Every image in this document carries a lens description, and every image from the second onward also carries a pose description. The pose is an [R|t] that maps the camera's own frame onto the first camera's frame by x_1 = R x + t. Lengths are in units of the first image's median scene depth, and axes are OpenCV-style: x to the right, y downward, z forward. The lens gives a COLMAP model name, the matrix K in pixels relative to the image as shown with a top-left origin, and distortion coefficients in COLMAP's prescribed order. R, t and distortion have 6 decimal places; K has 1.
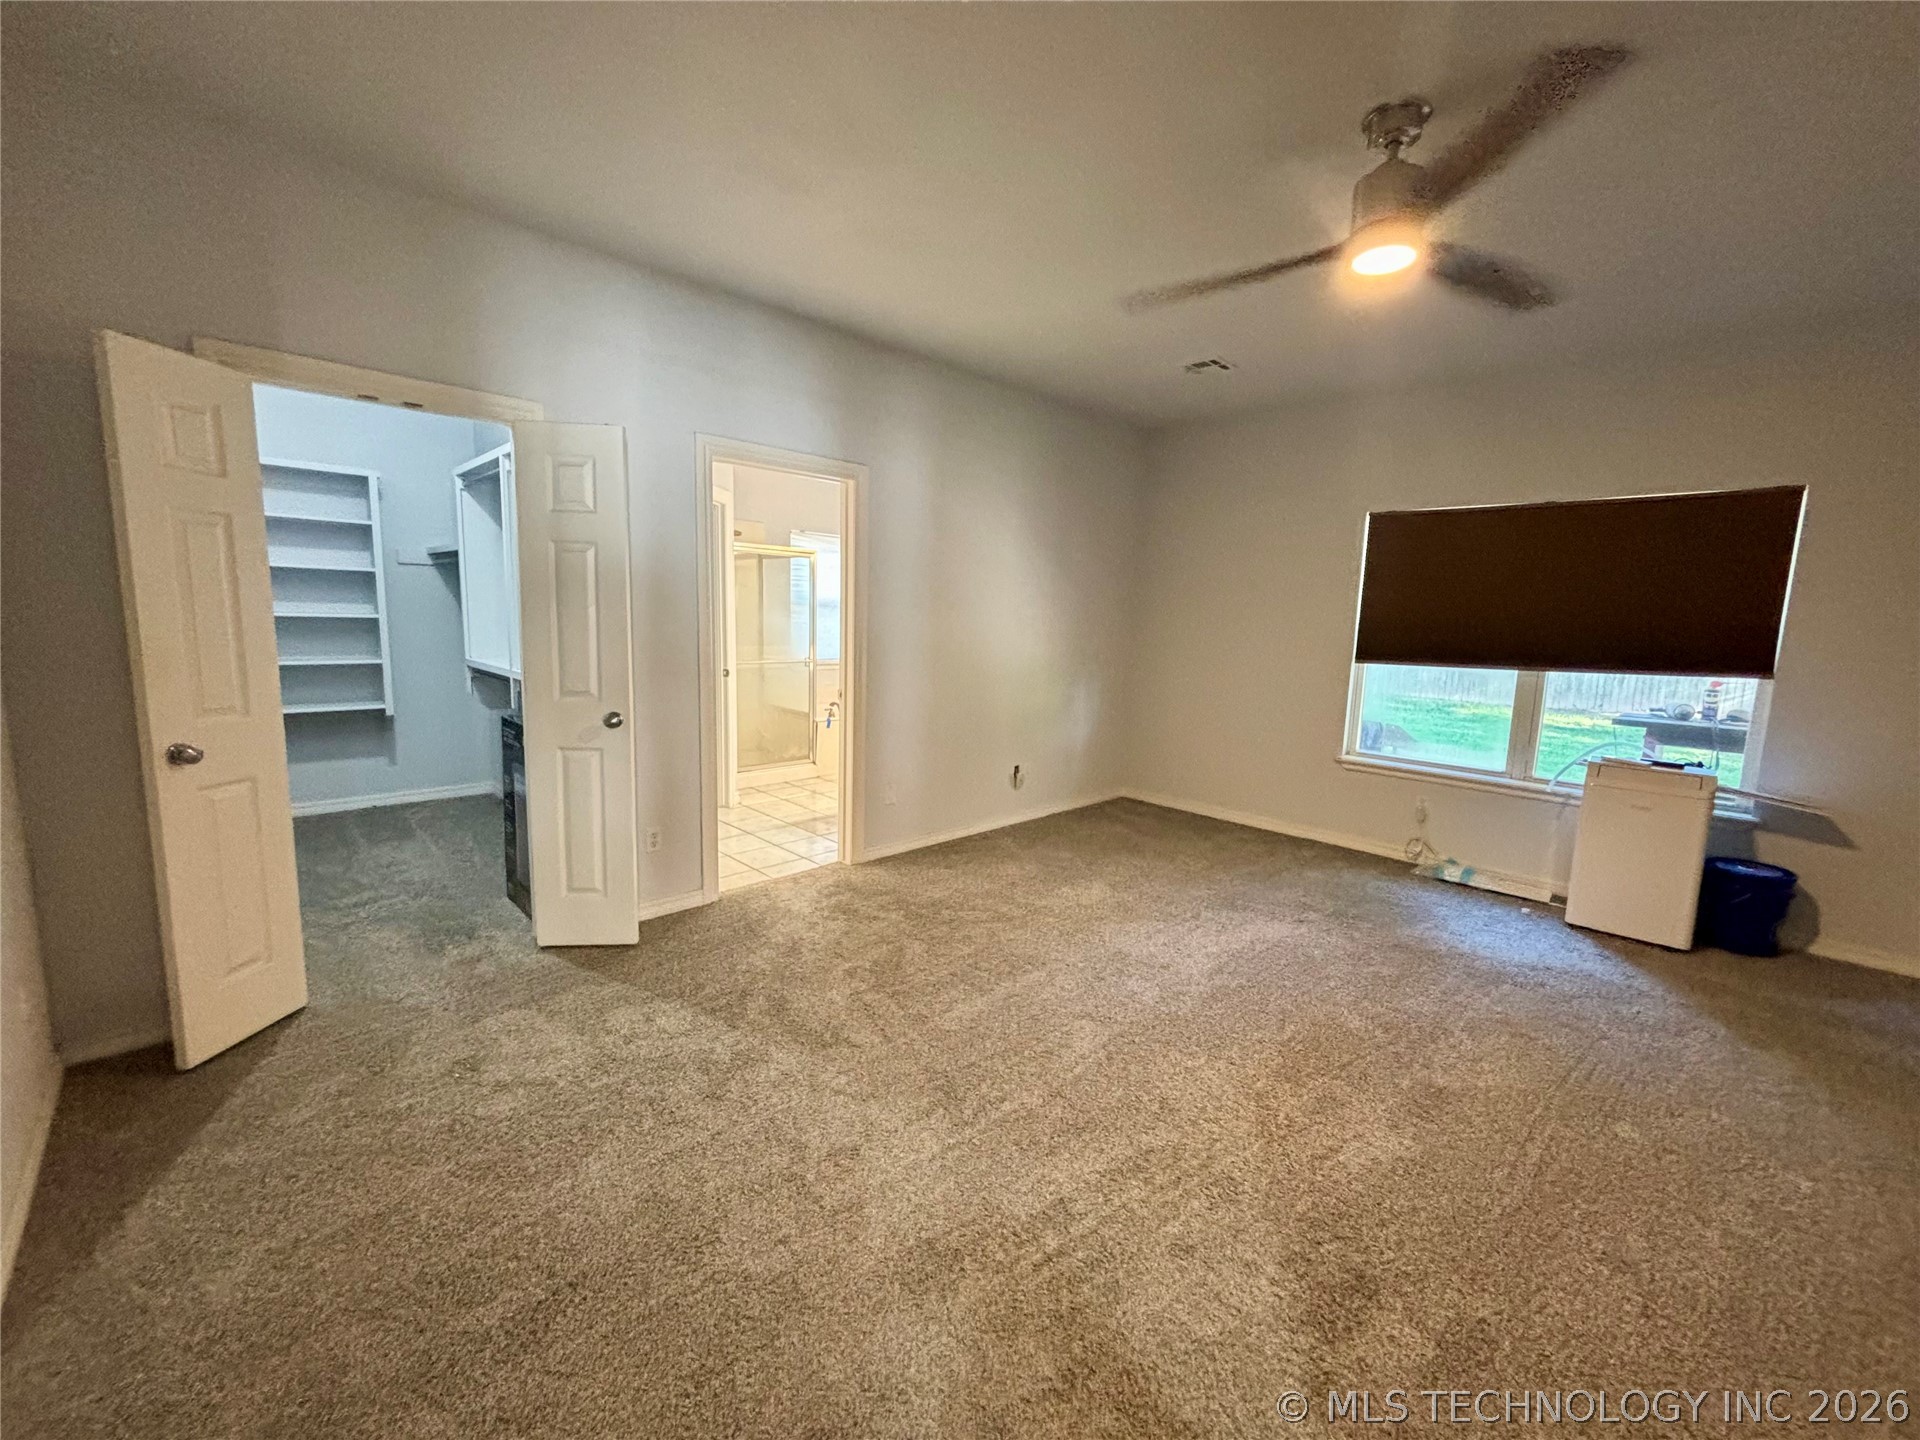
lens RADIAL K [[773.3, 0, 947.1], [0, 773.3, 723.3], [0, 0, 1]] dist [-0.000846, 0.000750]
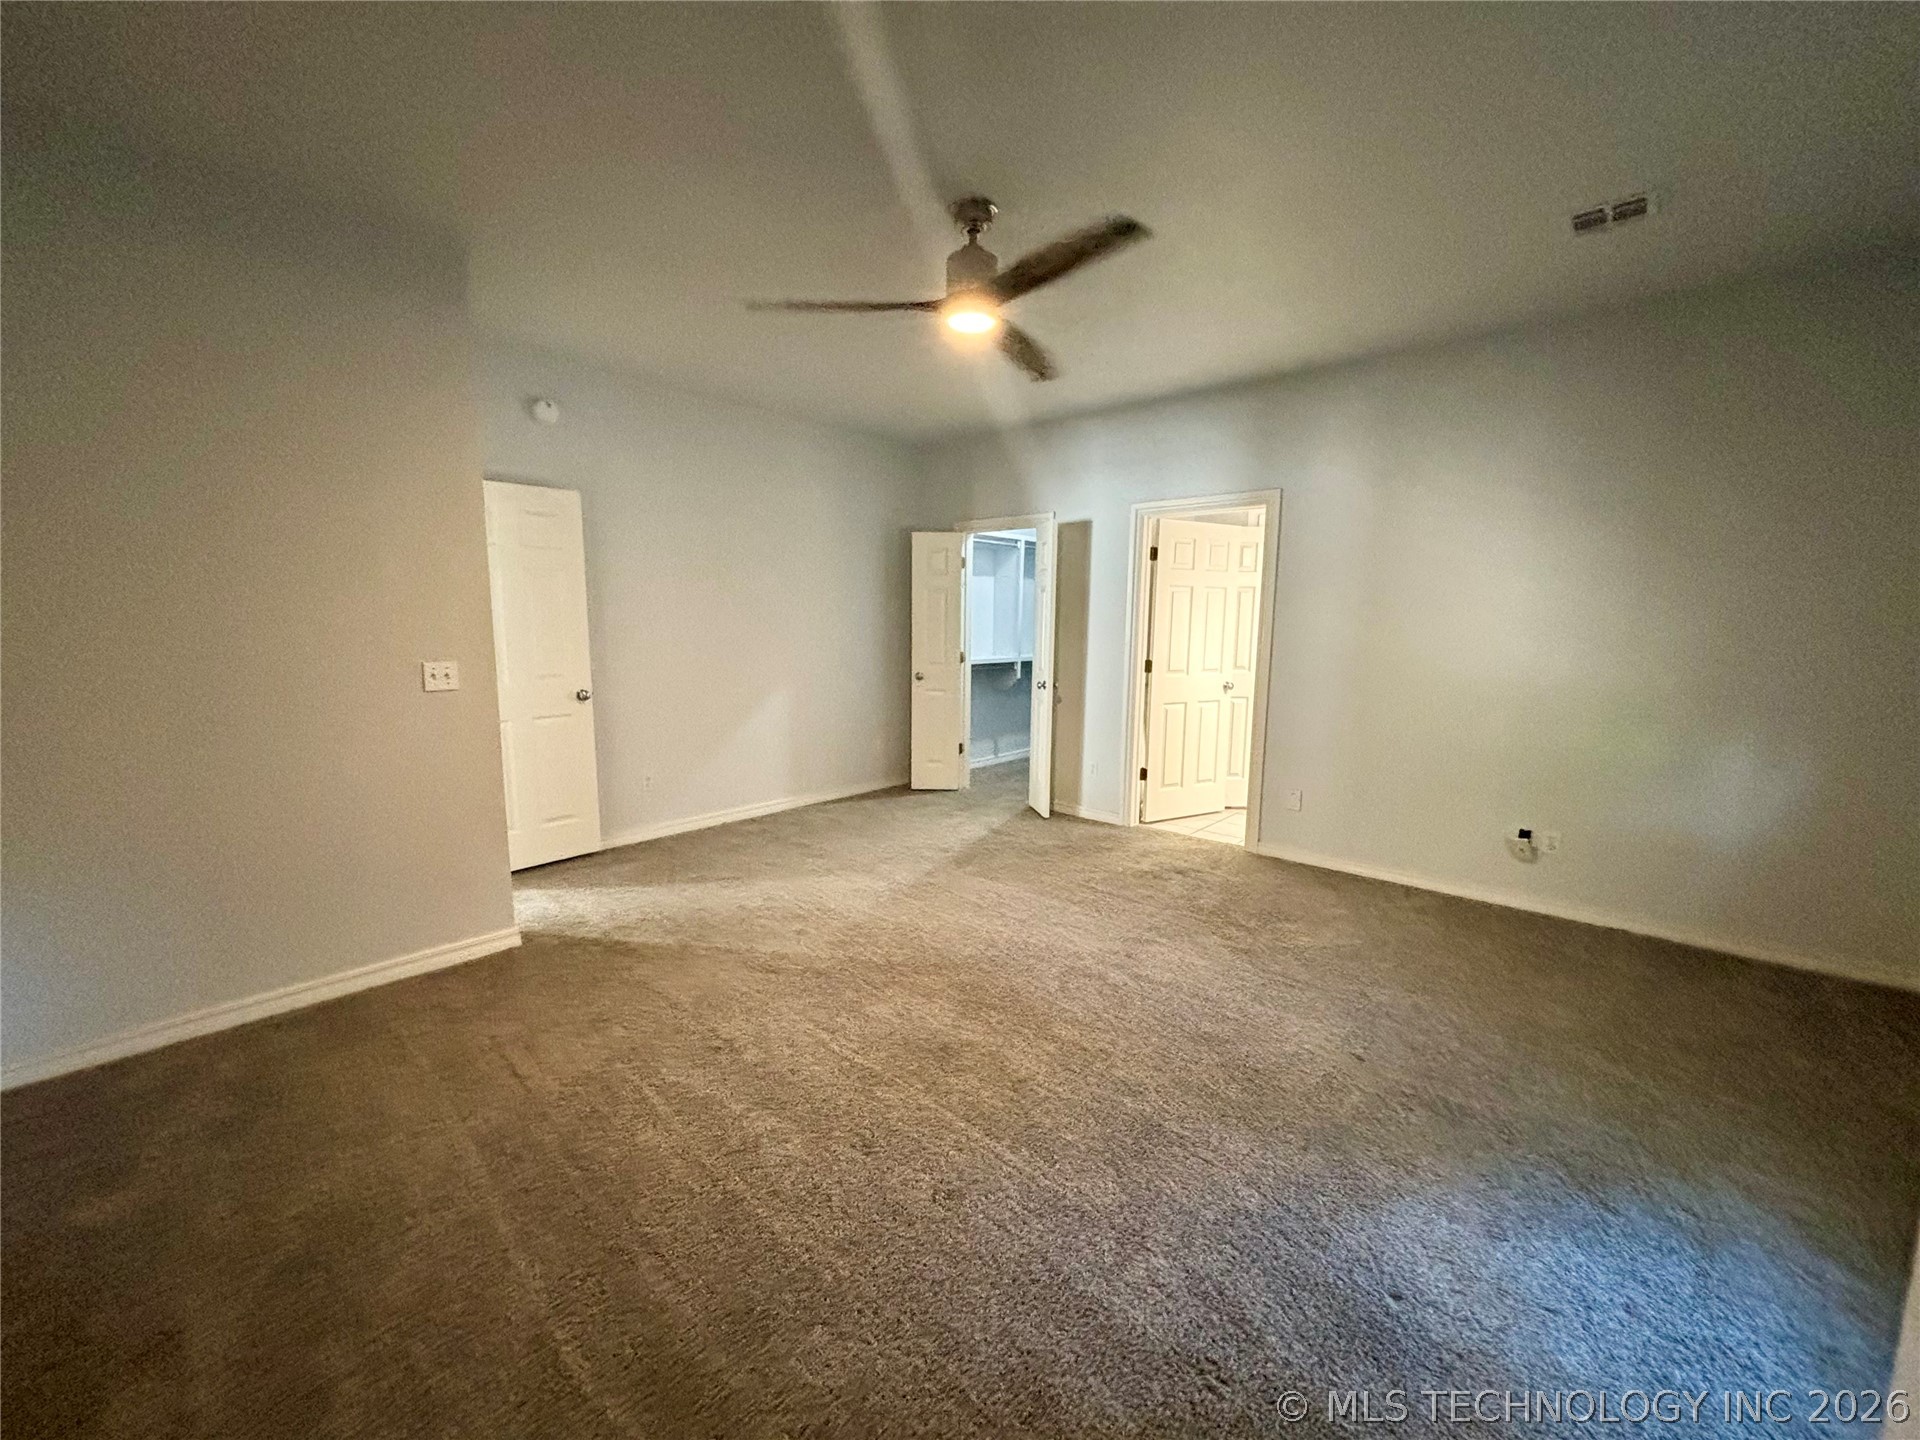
lens RADIAL K [[773.3, 0, 958.3], [0, 773.3, 720.2], [0, 0, 1]] dist [-0.000846, 0.000750]
pose [[0.069009, 0.104554, -0.992122, 1.540463], [-0.147358, 0.984652, 0.093517, -0.071467], [0.986673, 0.139744, 0.083356, 0.784475]]
